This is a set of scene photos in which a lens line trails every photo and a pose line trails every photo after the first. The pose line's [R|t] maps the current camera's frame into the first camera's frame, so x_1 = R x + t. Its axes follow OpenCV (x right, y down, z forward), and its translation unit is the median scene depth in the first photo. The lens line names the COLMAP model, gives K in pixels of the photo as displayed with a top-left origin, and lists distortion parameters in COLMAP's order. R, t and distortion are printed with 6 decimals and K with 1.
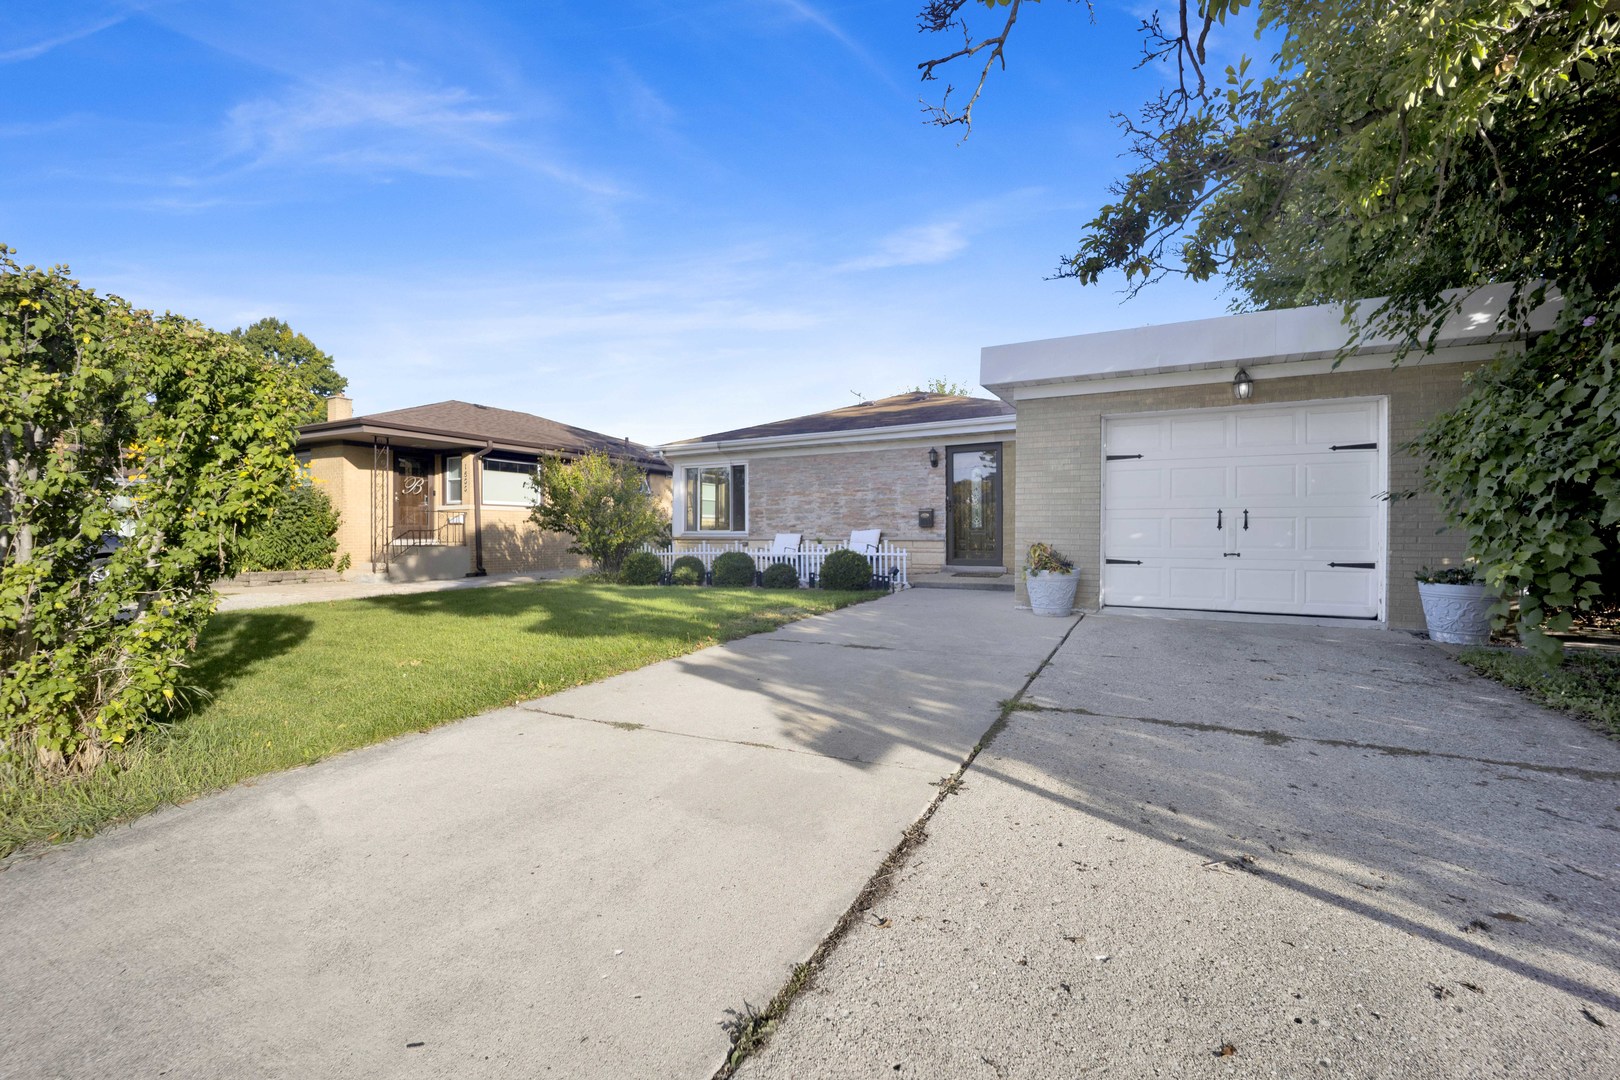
lens RADIAL K [[667.4, 0, 810.0], [0, 667.4, 540.0], [0, 0, 1]] dist [-0.021079, -0.000065]
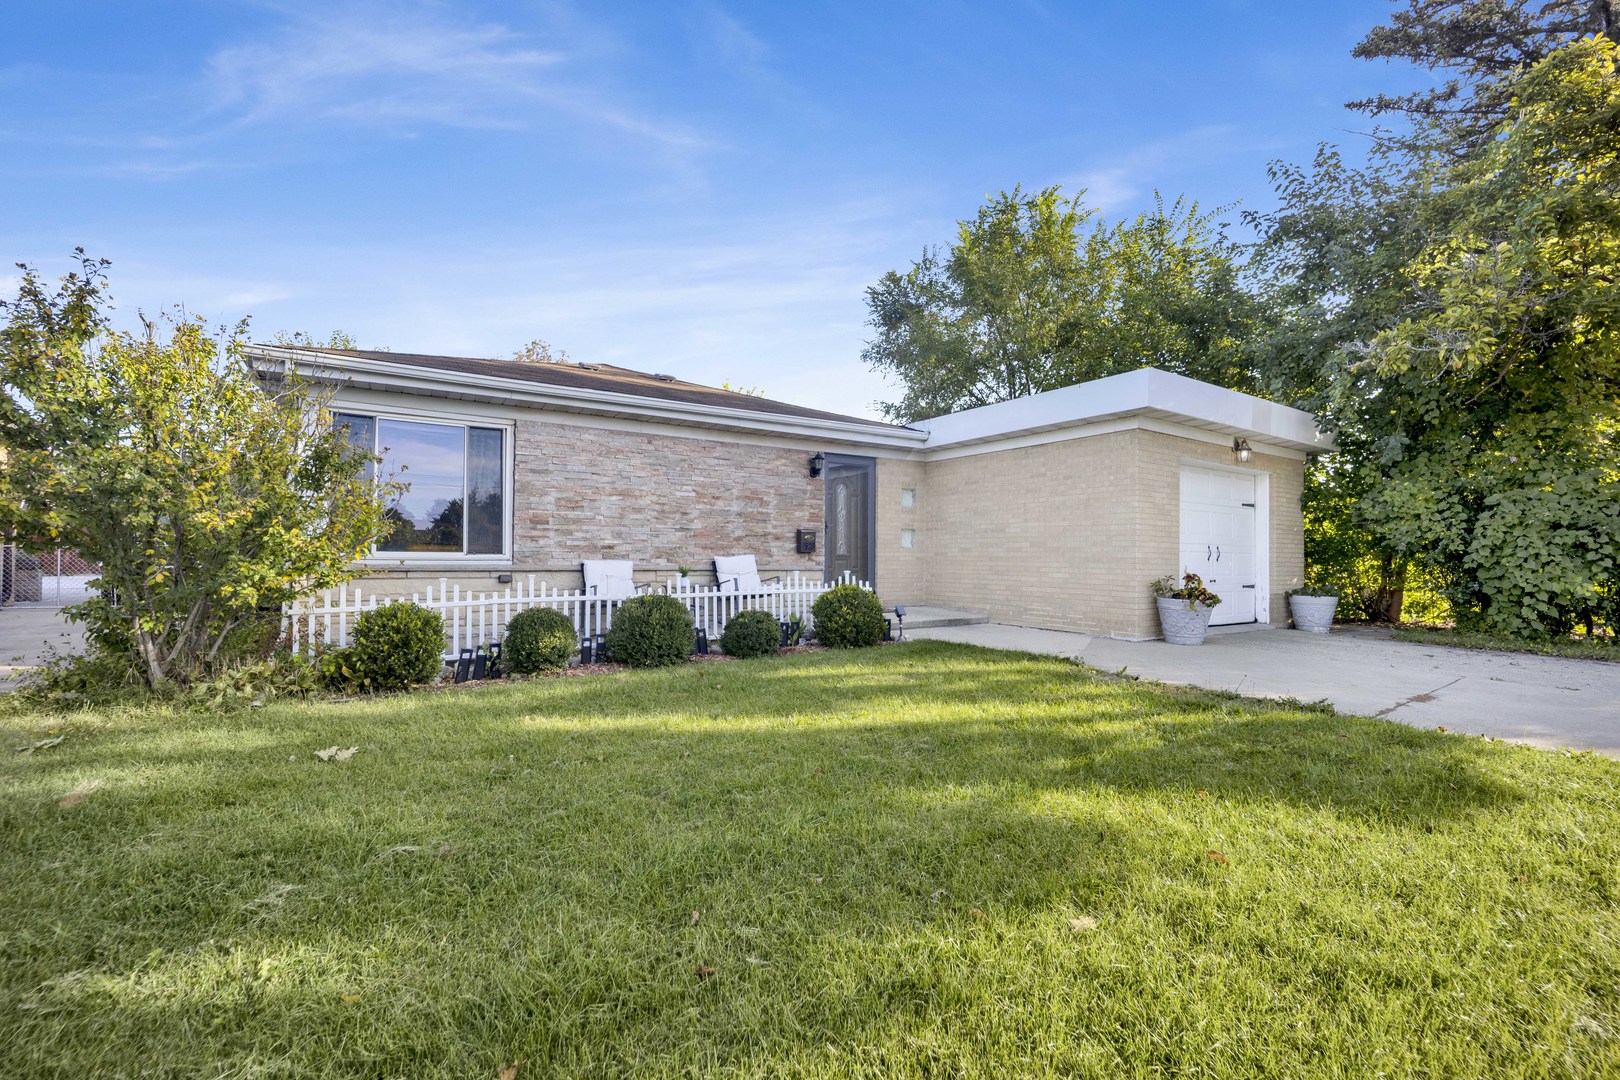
lens RADIAL K [[667.4, 0, 810.0], [0, 667.4, 540.0], [0, 0, 1]] dist [-0.021079, -0.000065]
pose [[0.497423, 0.017968, 0.867322, -0.525813], [0.007814, 0.999652, -0.025191, -0.015287], [-0.867473, 0.019308, 0.497109, 0.612299]]
